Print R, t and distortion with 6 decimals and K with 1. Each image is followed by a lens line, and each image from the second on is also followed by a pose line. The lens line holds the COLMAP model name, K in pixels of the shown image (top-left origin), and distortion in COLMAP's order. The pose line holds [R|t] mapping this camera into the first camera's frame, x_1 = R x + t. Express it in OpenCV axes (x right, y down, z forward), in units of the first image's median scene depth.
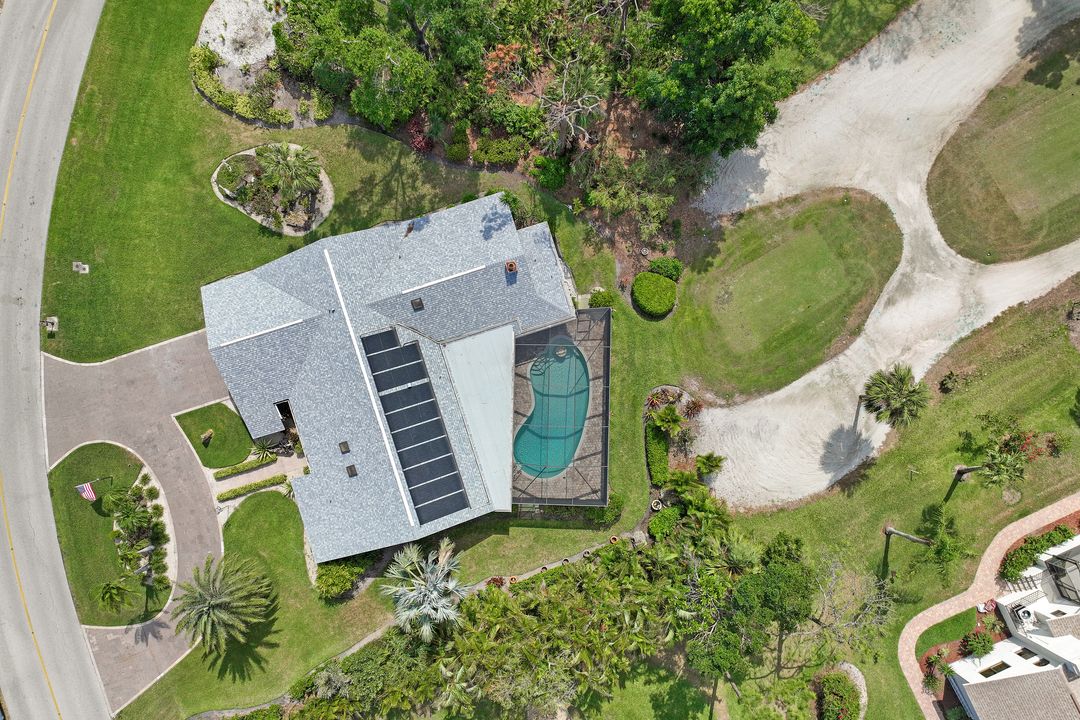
lens RADIAL K [[772.1, 0, 537.9], [0, 772.1, 383.2], [0, 0, 1]] dist [0.005008, 0.010730]
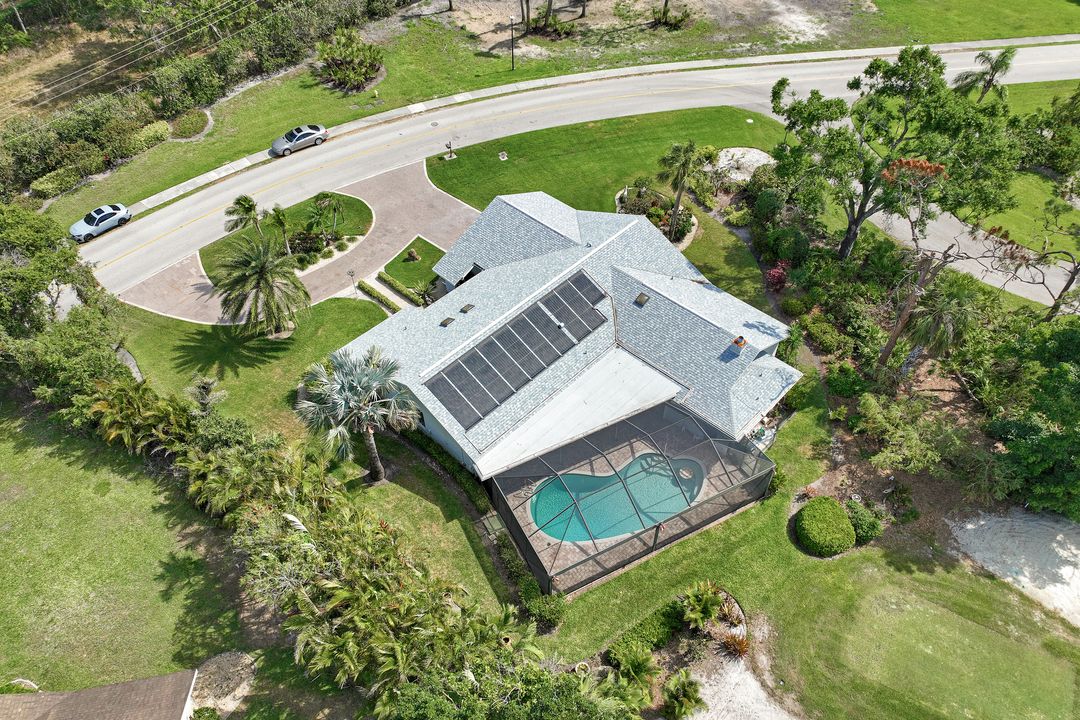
lens RADIAL K [[772.1, 0, 537.9], [0, 772.1, 383.2], [0, 0, 1]] dist [0.005008, 0.010730]
pose [[0.481708, 0.659661, -0.576892, 0.355168], [-0.876332, 0.362324, -0.317434, 0.311968], [-0.000377, 0.658460, 0.752616, 0.342325]]
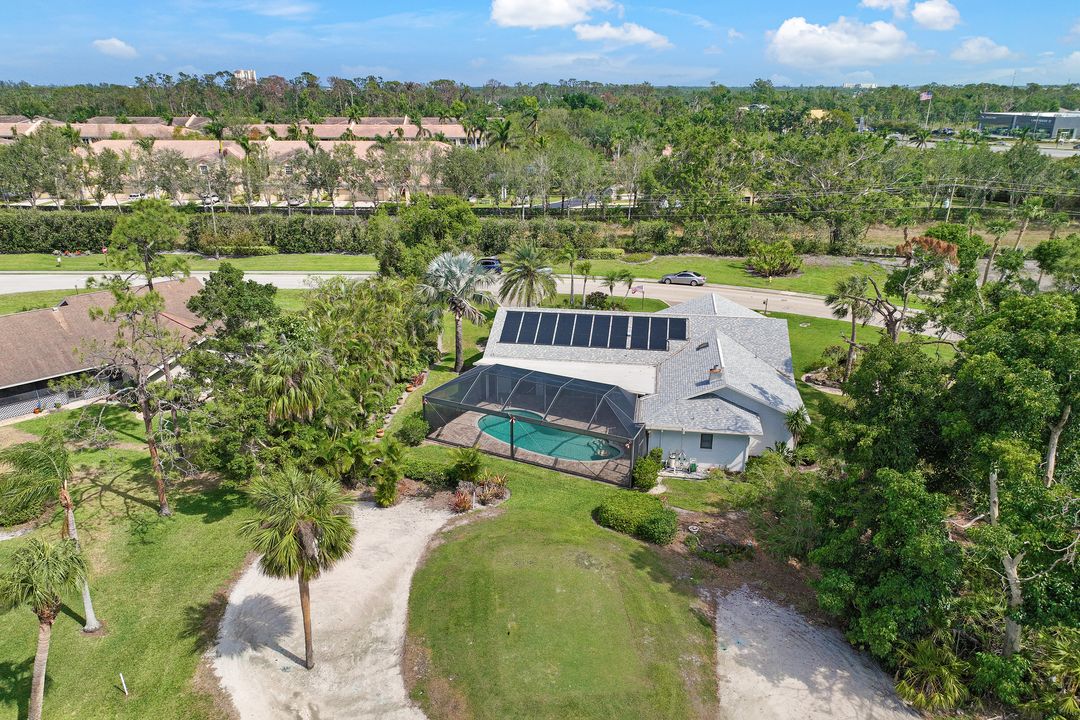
lens RADIAL K [[772.1, 0, 537.9], [0, 772.1, 383.2], [0, 0, 1]] dist [0.005008, 0.010730]
pose [[-0.448742, 0.324902, -0.832508, 0.730113], [-0.893572, -0.176281, 0.412861, -0.308075], [-0.012616, 0.929174, 0.369428, 0.626679]]
